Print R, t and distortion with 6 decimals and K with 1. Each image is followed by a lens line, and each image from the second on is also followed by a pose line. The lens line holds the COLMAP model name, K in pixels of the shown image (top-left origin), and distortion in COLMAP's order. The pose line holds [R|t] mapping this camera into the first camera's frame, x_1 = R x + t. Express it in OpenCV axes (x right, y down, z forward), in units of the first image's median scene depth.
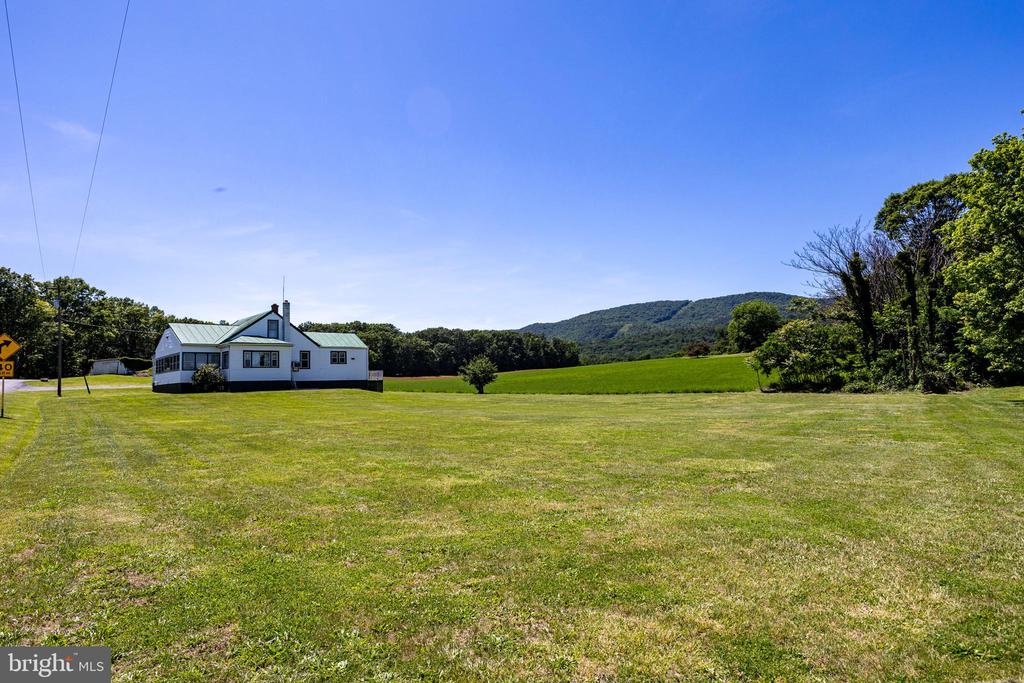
lens RADIAL K [[601.2, 0, 514.6], [0, 601.2, 342.1], [0, 0, 1]] dist [0.005008, 0.001969]
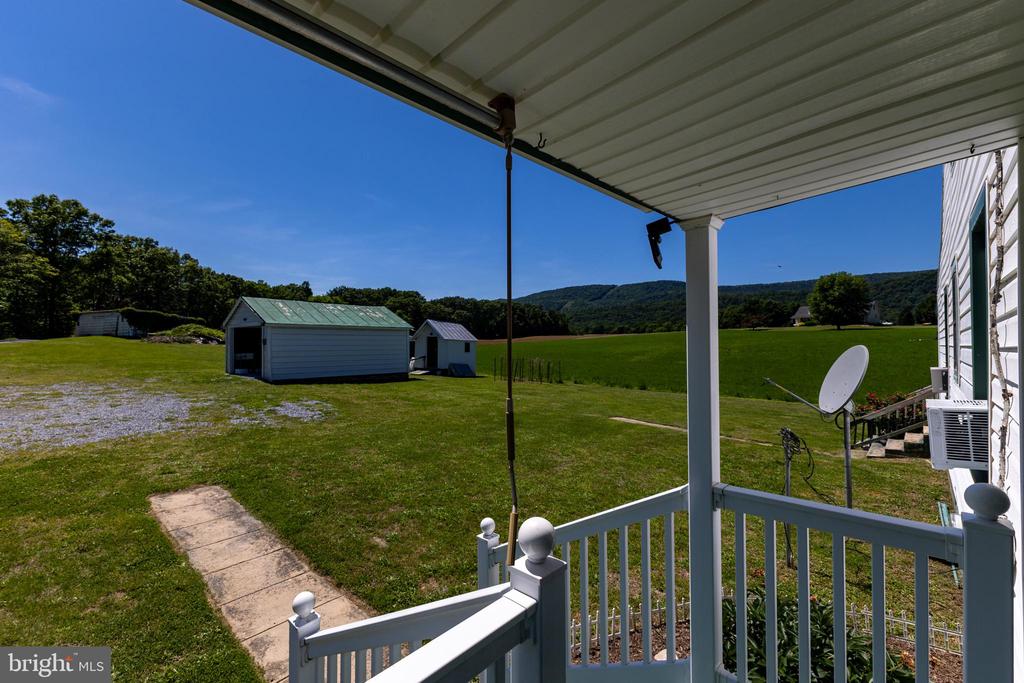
lens RADIAL K [[457.1, 0, 514.6], [0, 457.1, 345.1], [0, 0, 1]] dist [0.013295, -0.001743]
pose [[0.996975, 0.022546, 0.074383, -0.095355], [-0.027640, 0.997290, 0.068176, 0.006361], [-0.072644, -0.070026, 0.994897, 0.163725]]
